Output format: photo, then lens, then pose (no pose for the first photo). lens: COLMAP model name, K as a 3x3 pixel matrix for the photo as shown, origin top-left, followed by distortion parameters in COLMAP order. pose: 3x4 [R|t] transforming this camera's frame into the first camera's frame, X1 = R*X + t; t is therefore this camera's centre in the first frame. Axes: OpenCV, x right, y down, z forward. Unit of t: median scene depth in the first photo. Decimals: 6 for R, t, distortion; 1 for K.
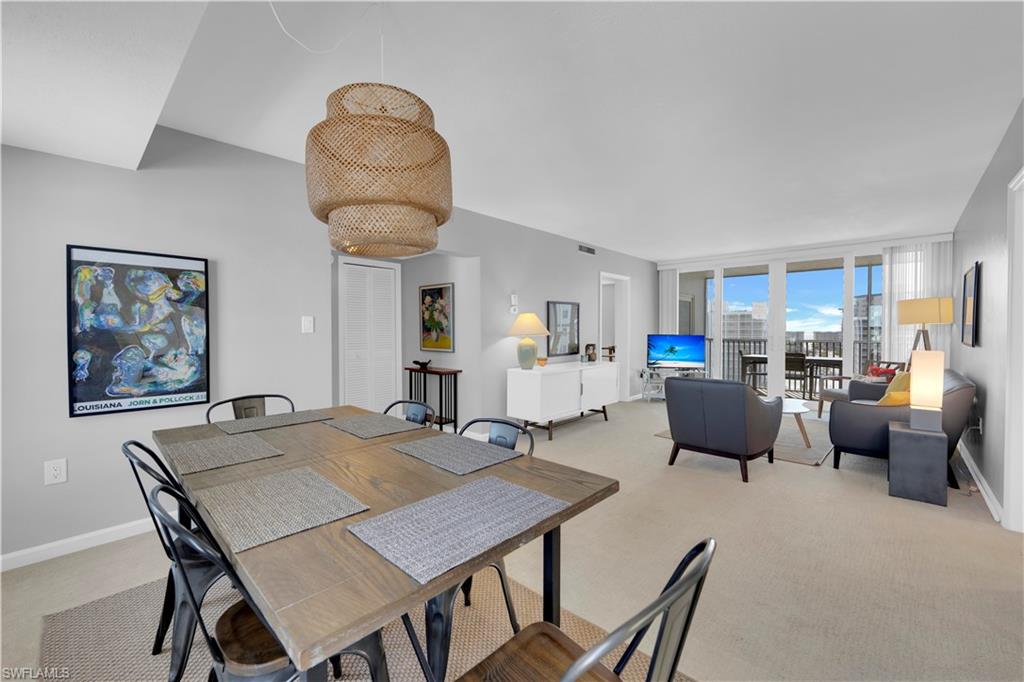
lens RADIAL K [[421.0, 0, 514.0], [0, 421.0, 337.6], [0, 0, 1]] dist [-0.000643, 0.001191]
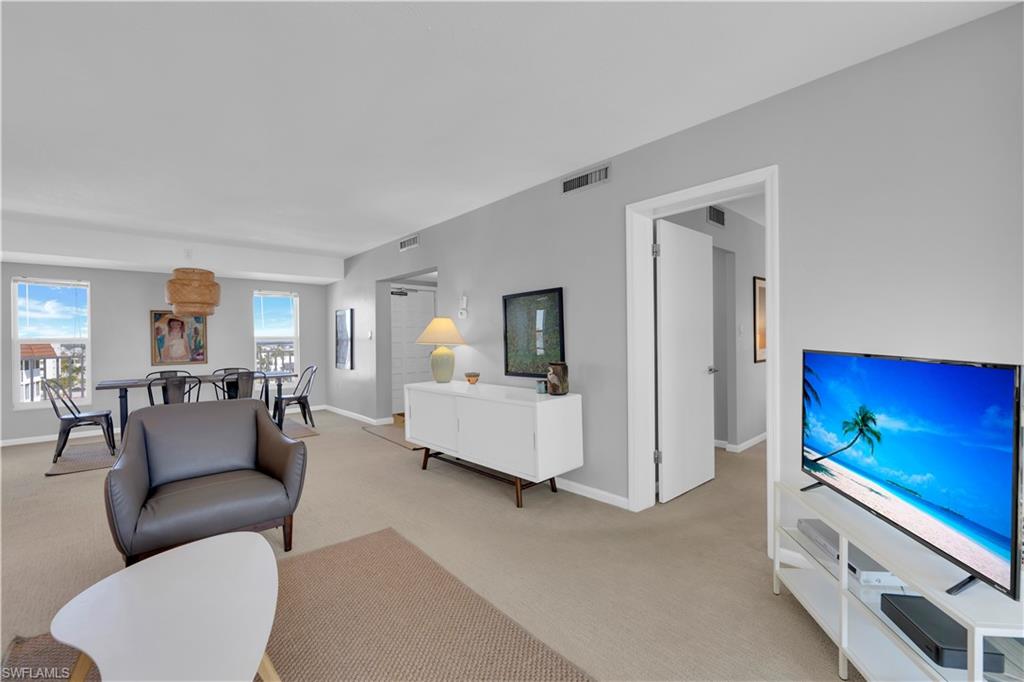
lens RADIAL K [[421.0, 0, 530.2], [0, 421.0, 338.7], [0, 0, 1]] dist [-0.000643, 0.001191]
pose [[-0.070281, 0.002982, -0.997523, 0.764058], [-0.007998, 0.999962, 0.003553, -0.017362], [0.997495, 0.008228, -0.070255, 1.071574]]
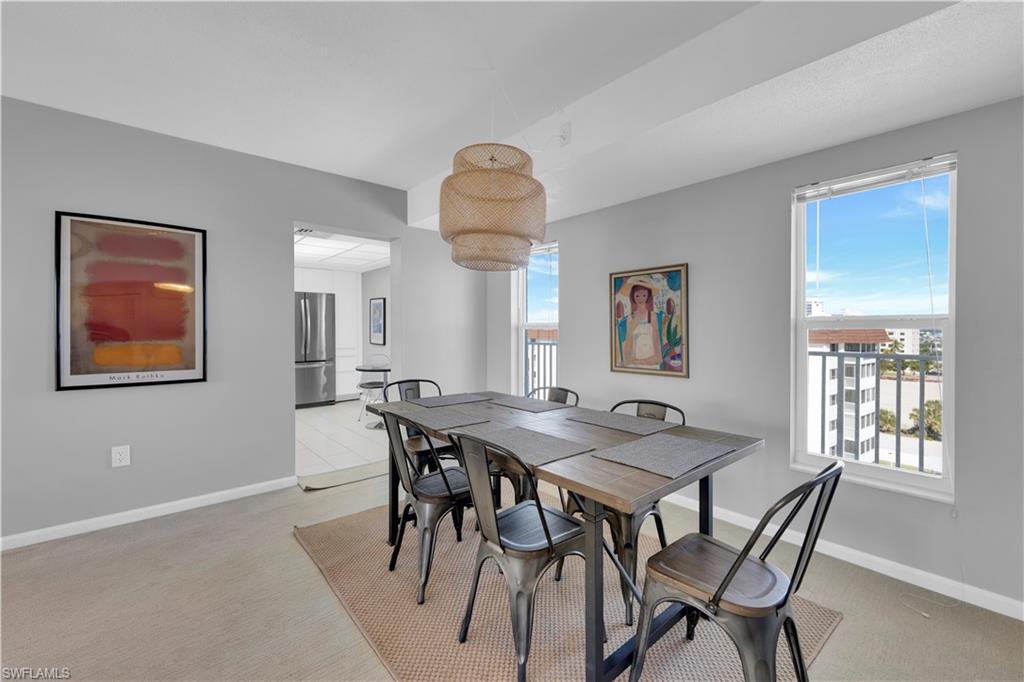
lens RADIAL K [[421.0, 0, 515.4], [0, 421.0, 334.4], [0, 0, 1]] dist [-0.000643, 0.001191]
pose [[-0.993230, 0.000594, 0.116159, -0.157958], [0.004475, 0.999440, 0.033156, -0.010852], [-0.116074, 0.033451, -0.992677, 0.658017]]
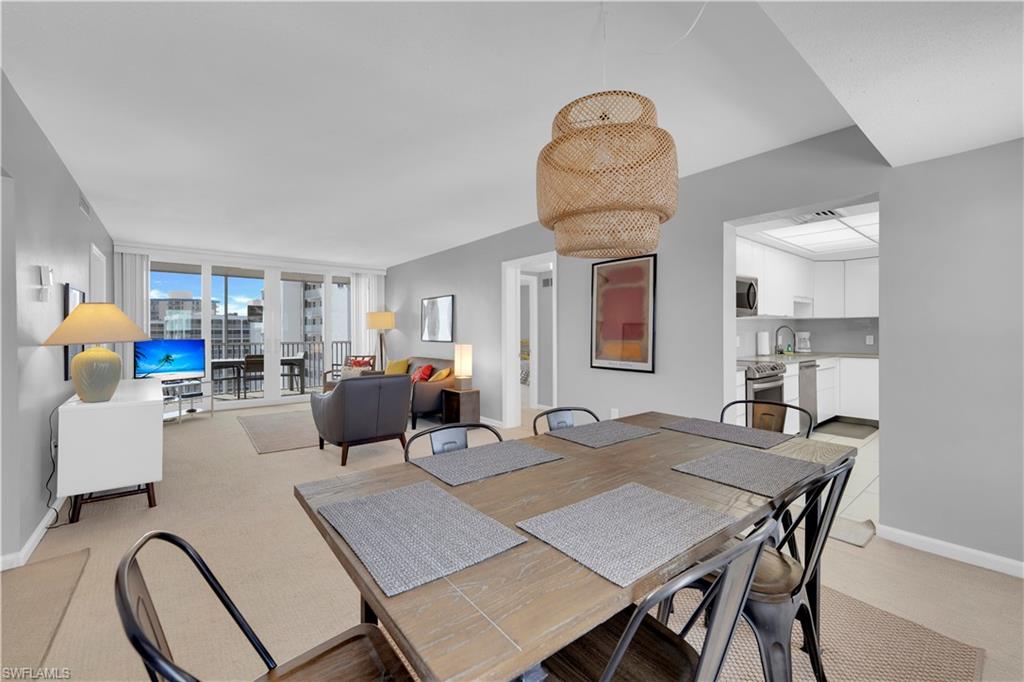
lens RADIAL K [[421.0, 0, 510.4], [0, 421.0, 333.7], [0, 0, 1]] dist [-0.000643, 0.001191]
pose [[0.143880, -0.002254, 0.989593, -0.402972], [0.021551, 0.999767, -0.000856, -0.003480], [-0.989360, 0.021450, 0.143895, 0.309980]]
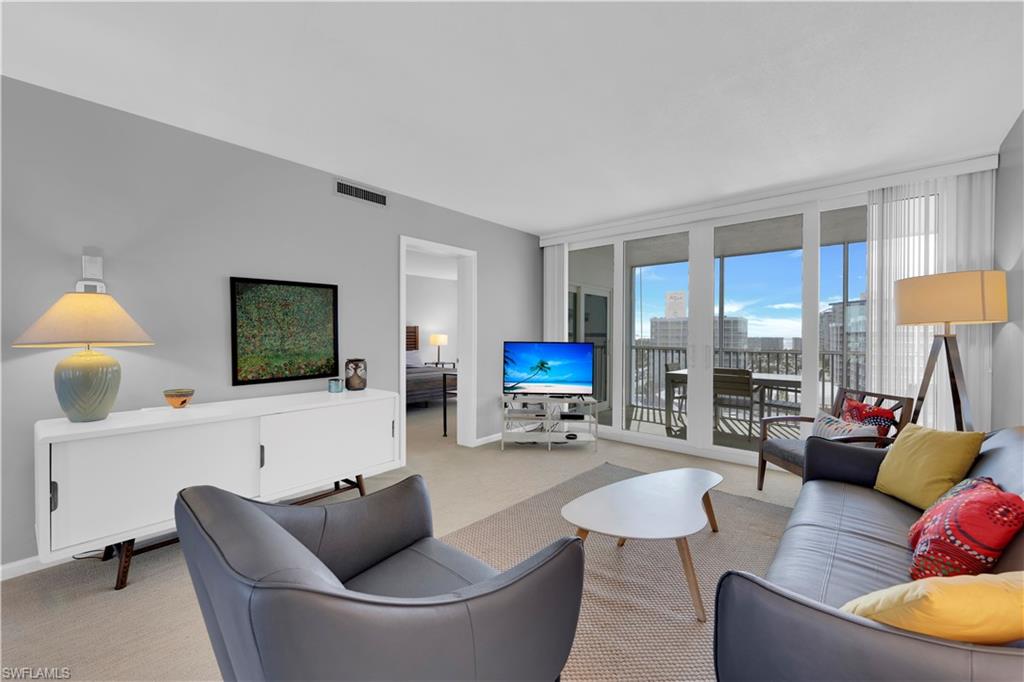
lens RADIAL K [[421.0, 0, 506.6], [0, 421.0, 341.9], [0, 0, 1]] dist [-0.000643, 0.001191]
pose [[0.999737, 0.001655, 0.022885, 0.389905], [-0.001584, 0.999994, -0.003150, -0.006219], [-0.022891, 0.003112, 0.999733, 0.460551]]
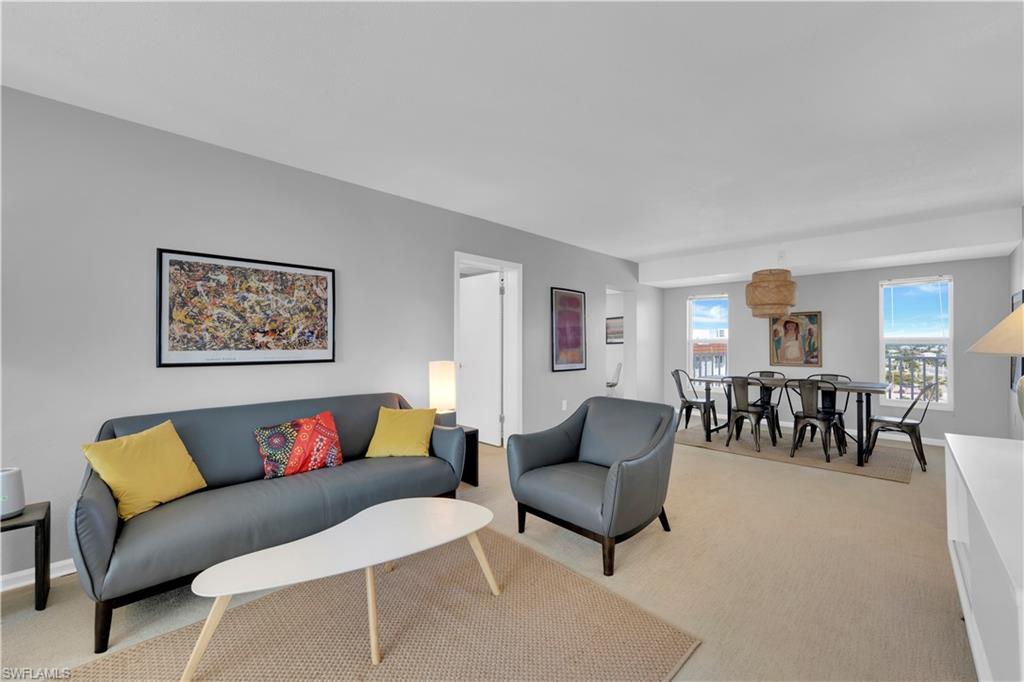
lens RADIAL K [[421.0, 0, 507.8], [0, 421.0, 338.7], [0, 0, 1]] dist [-0.000643, 0.001191]
pose [[-0.998797, 0.000843, 0.049024, 0.425275], [0.001415, 0.999931, 0.011637, -0.024236], [-0.049011, 0.011692, -0.998730, 1.213315]]
